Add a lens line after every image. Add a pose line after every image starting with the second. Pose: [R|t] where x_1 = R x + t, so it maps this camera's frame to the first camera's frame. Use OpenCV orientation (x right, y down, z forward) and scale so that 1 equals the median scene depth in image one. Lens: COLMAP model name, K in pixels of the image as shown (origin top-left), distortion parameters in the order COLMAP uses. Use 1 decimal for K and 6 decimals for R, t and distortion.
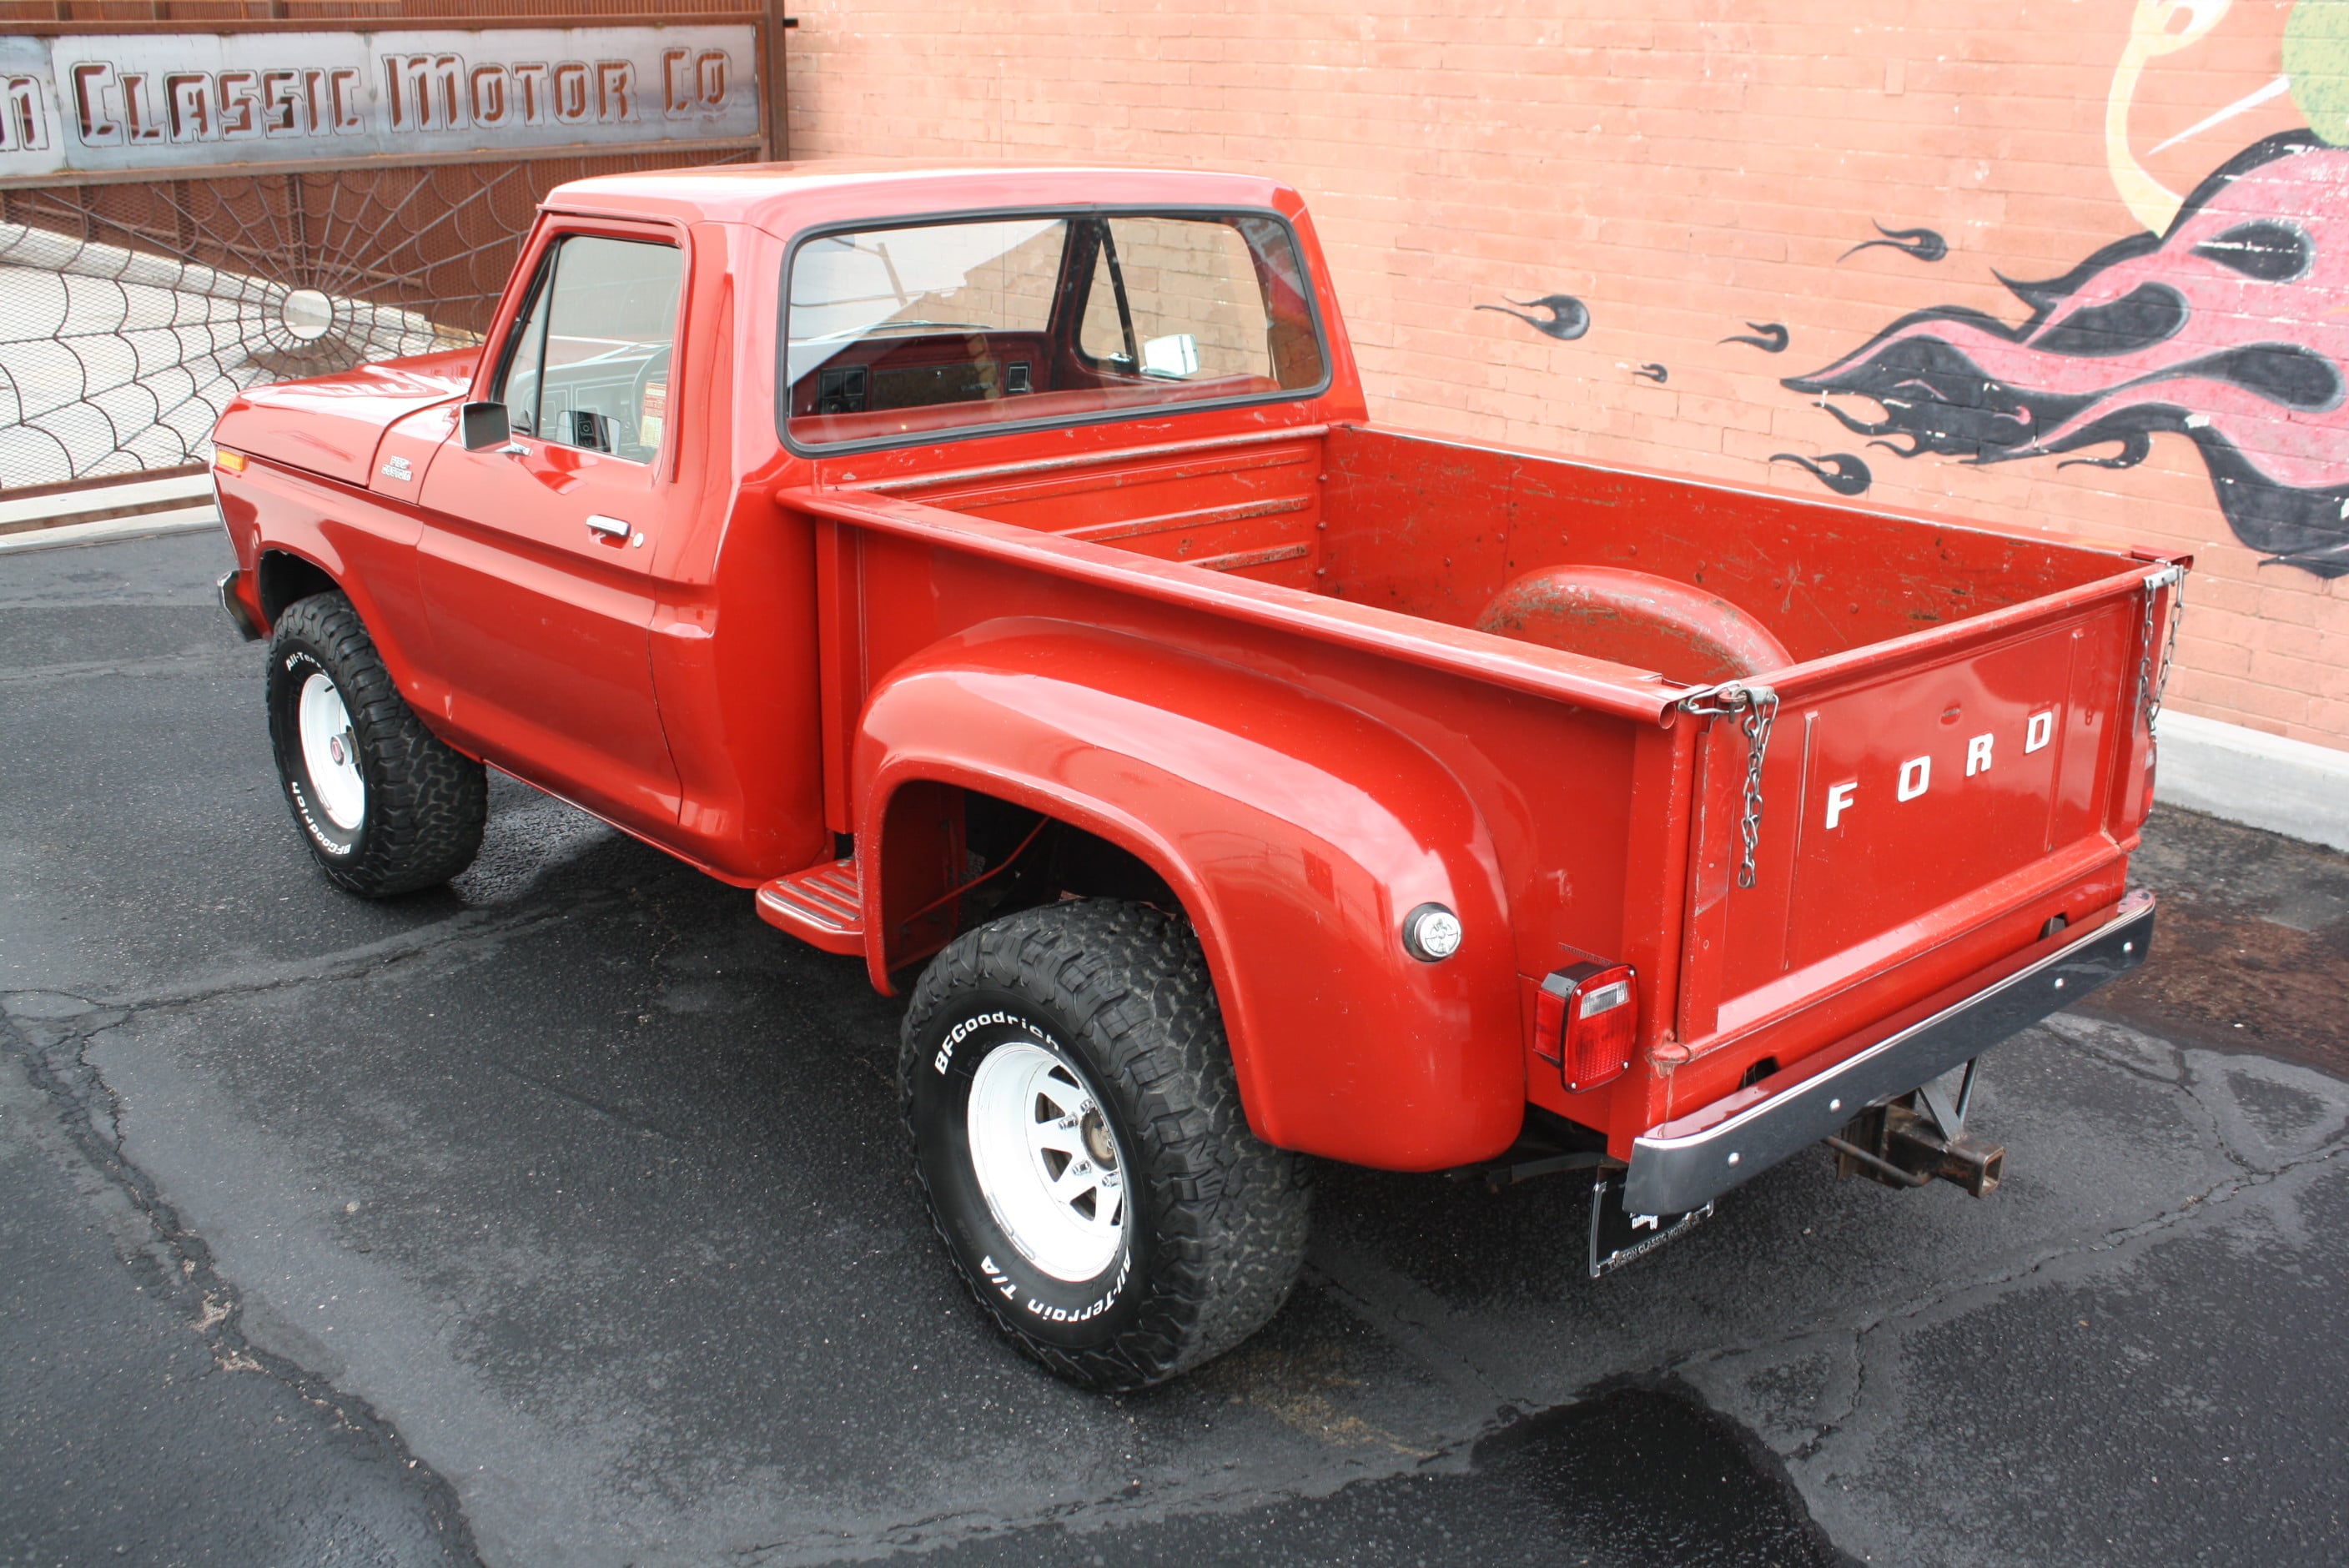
lens RADIAL K [[2254.2, 0, 1219.3], [0, 2254.2, 767.6], [0, 0, 1]] dist [-0.141280, 0.150157]
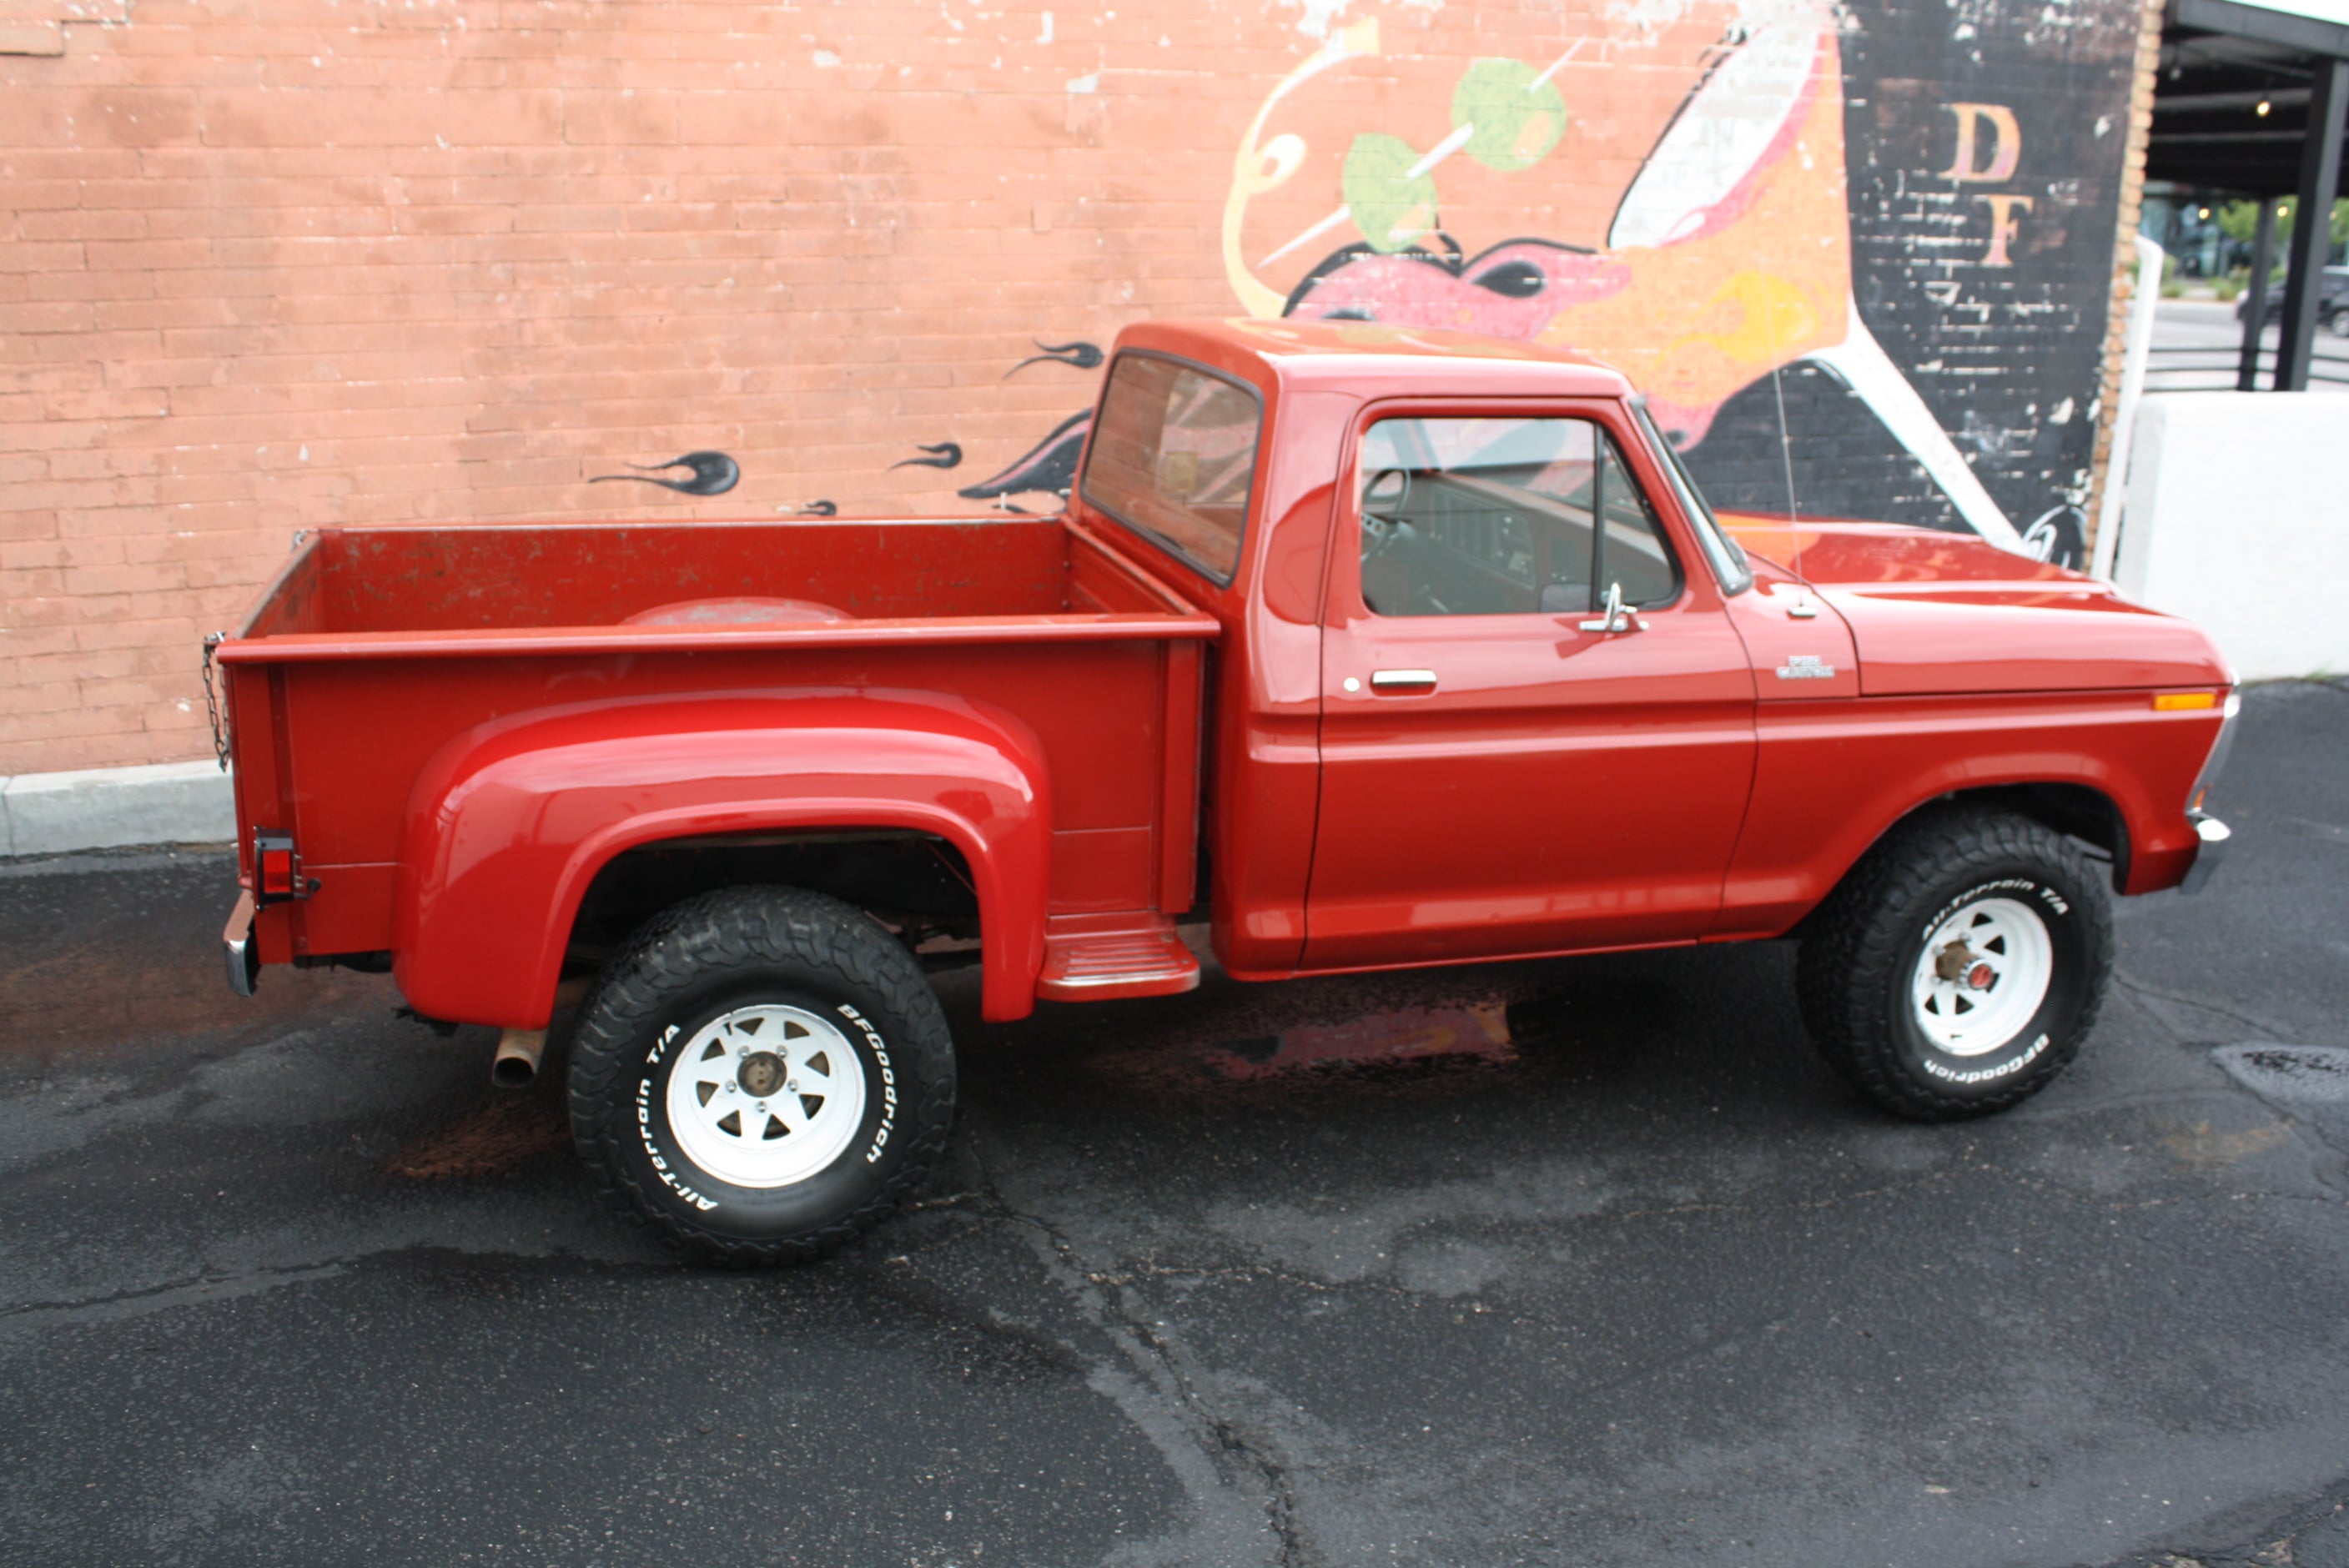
lens RADIAL K [[2108.2, 0, 1207.0], [0, 2108.2, 772.8], [0, 0, 1]] dist [-0.161404, 0.157554]
pose [[0.399299, -0.263326, 0.878191, -0.708434], [0.284128, 0.946249, 0.154545, -0.182899], [-0.871683, 0.187809, 0.452655, 0.486778]]
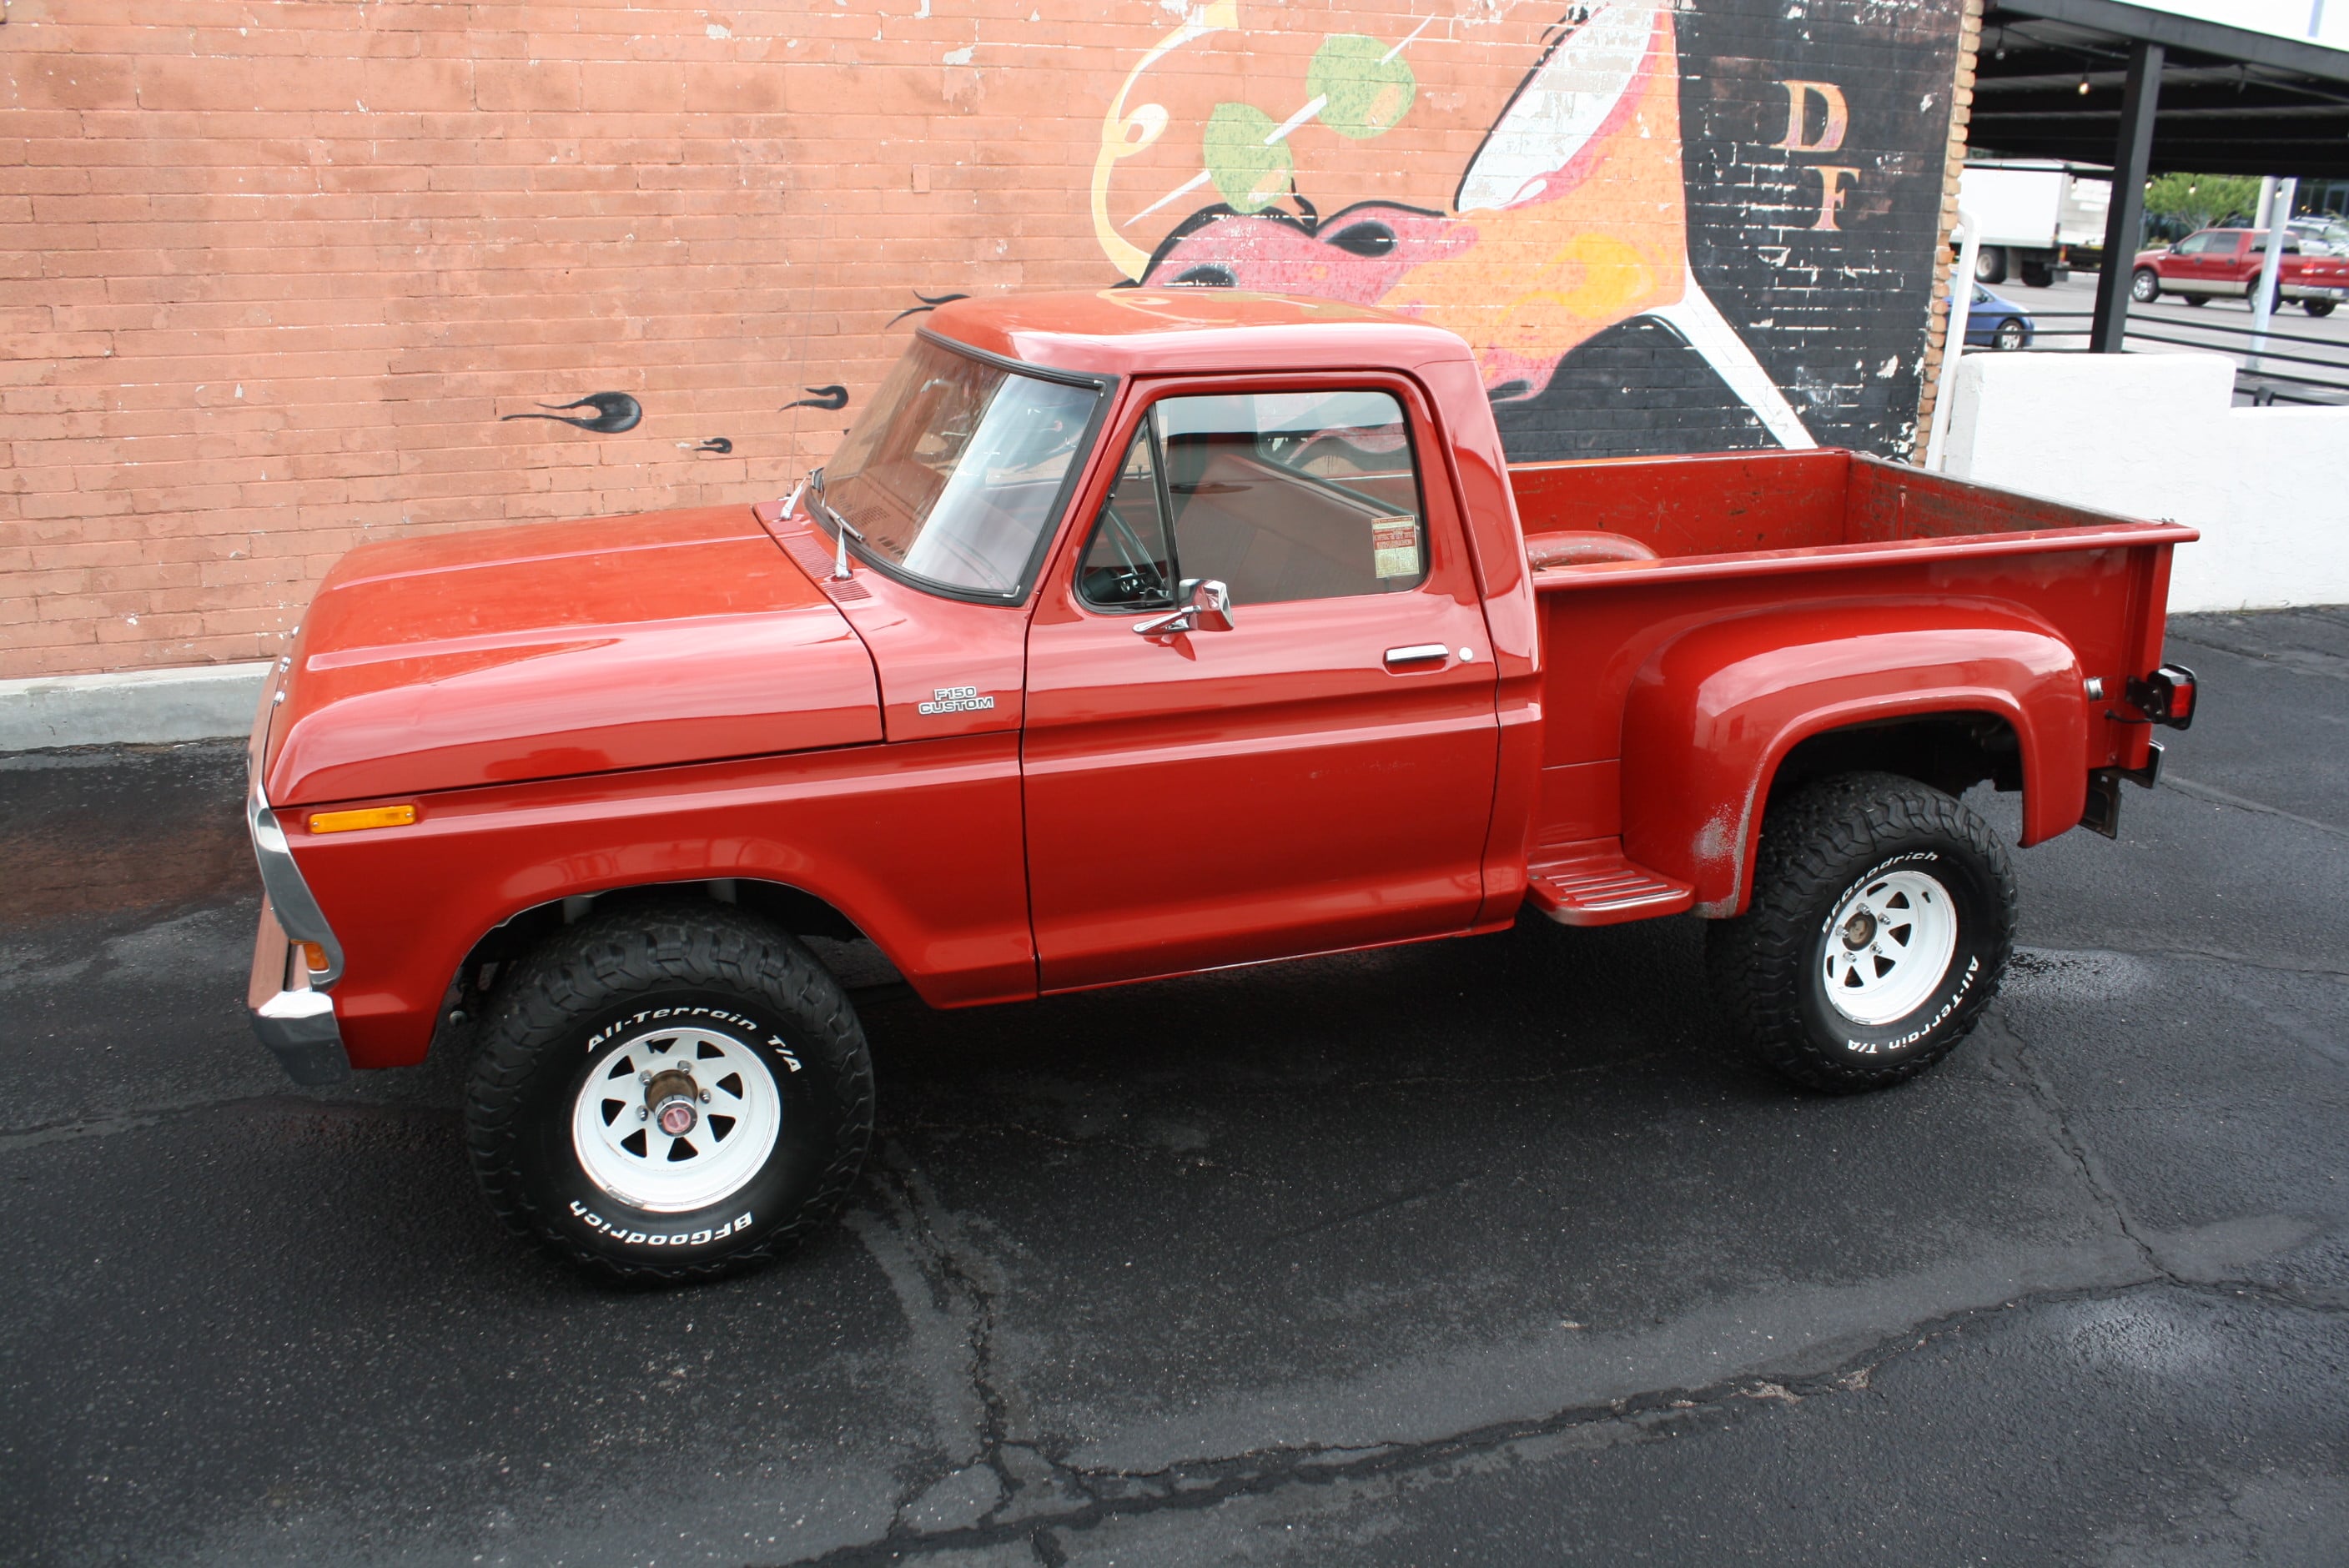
lens RADIAL K [[1970.8, 0, 1201.3], [0, 1970.8, 770.3], [0, 0, 1]] dist [-0.163809, 0.141919]
pose [[0.400850, -0.289588, 0.869171, -0.702512], [0.273661, 0.943261, 0.188064, -0.159455], [-0.874316, 0.162473, 0.457355, 0.409306]]
